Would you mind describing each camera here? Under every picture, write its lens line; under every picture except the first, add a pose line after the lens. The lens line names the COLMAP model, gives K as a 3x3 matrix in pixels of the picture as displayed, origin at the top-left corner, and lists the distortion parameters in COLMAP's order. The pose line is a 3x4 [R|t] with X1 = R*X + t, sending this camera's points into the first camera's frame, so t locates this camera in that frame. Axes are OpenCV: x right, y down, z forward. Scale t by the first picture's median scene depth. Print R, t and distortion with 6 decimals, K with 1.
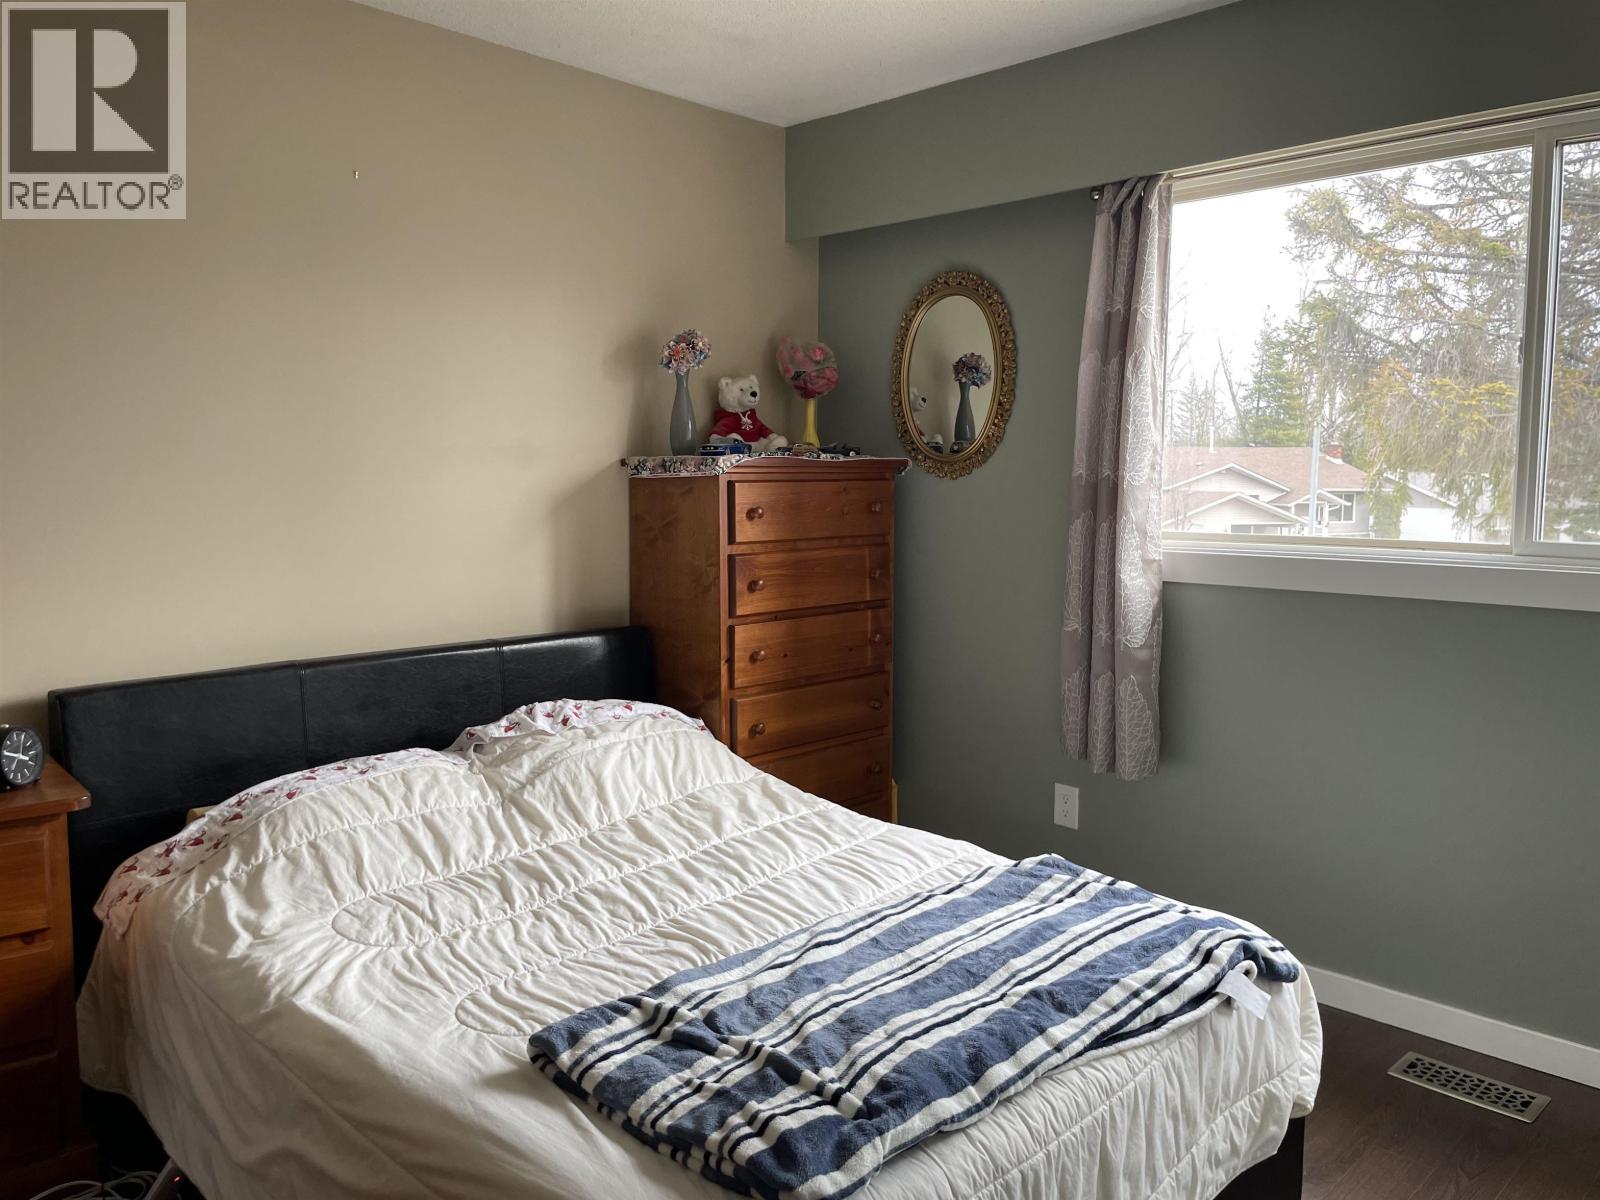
lens RADIAL K [[1207.5, 0, 800.4], [0, 1207.5, 595.2], [0, 0, 1]] dist [0.084890, -0.112375]
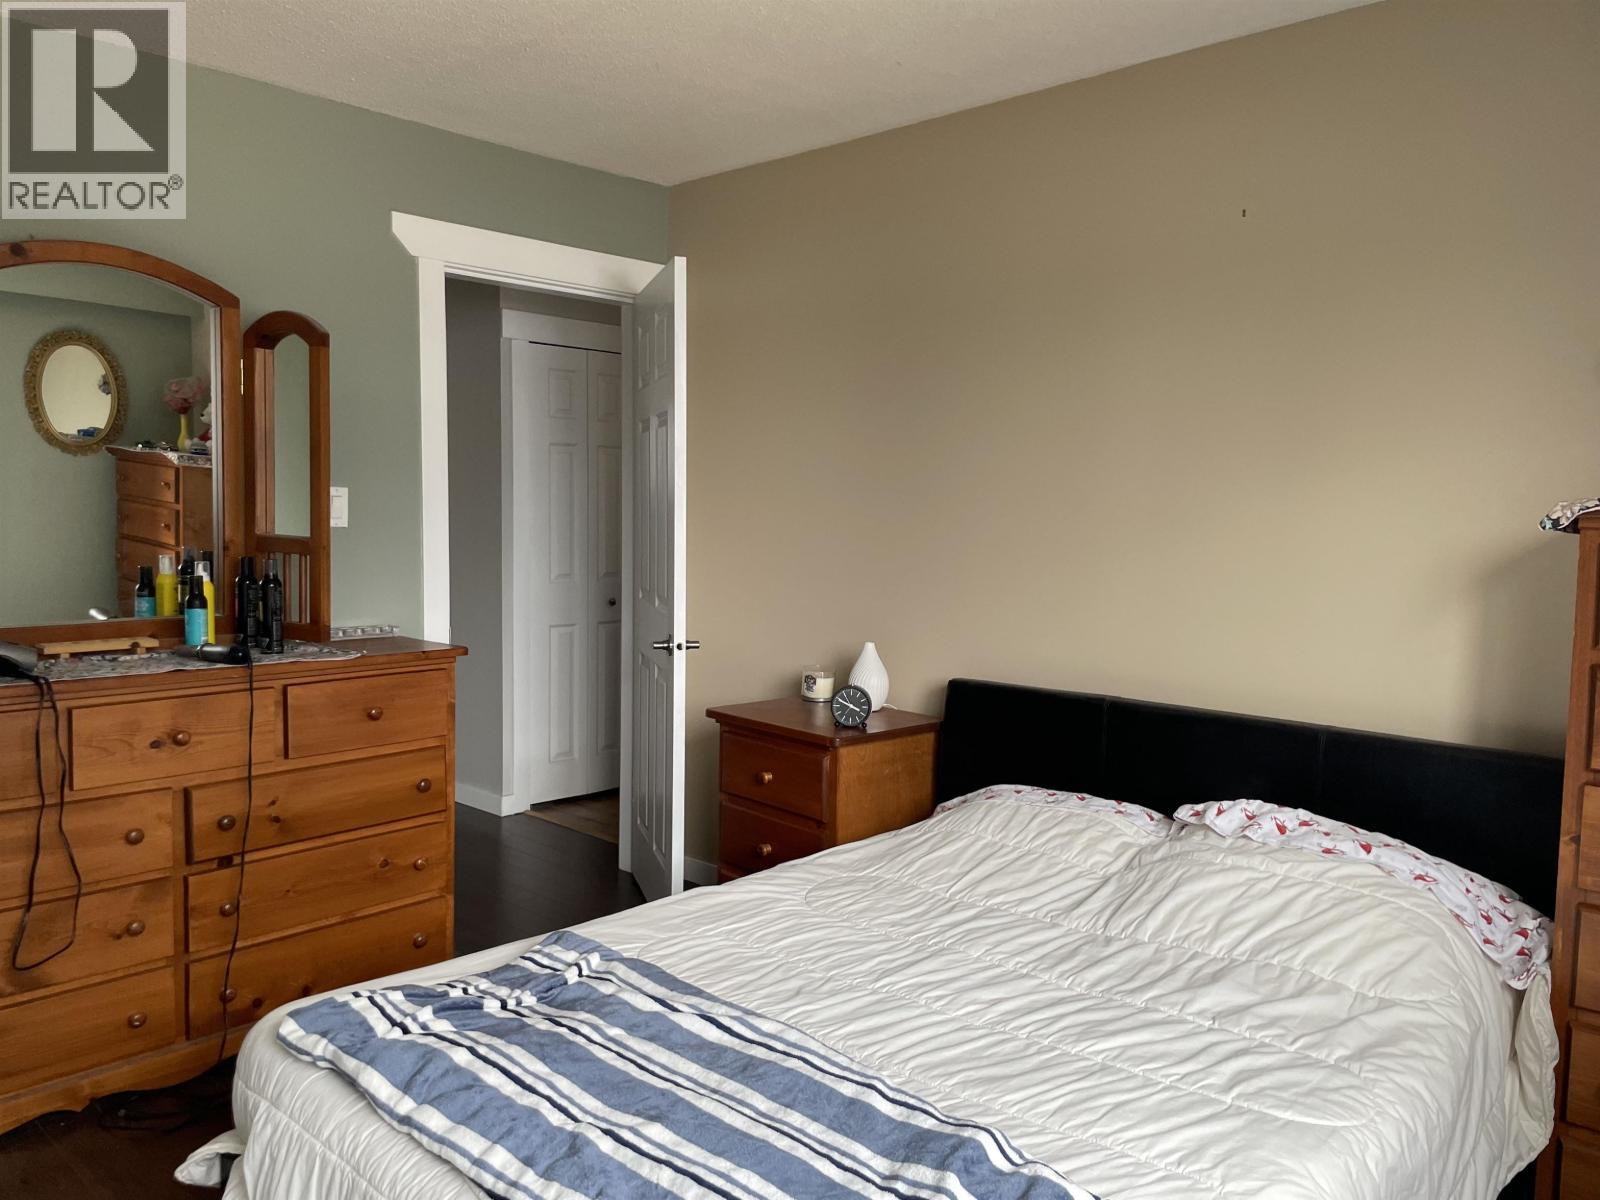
lens RADIAL K [[1207.5, 0, 800.6], [0, 1207.5, 603.5], [0, 0, 1]] dist [0.084890, -0.112375]
pose [[0.021139, 0.080587, -0.996523, 1.047325], [-0.119254, 0.989833, 0.077516, -0.126172], [0.992639, 0.117201, 0.030535, 1.130762]]
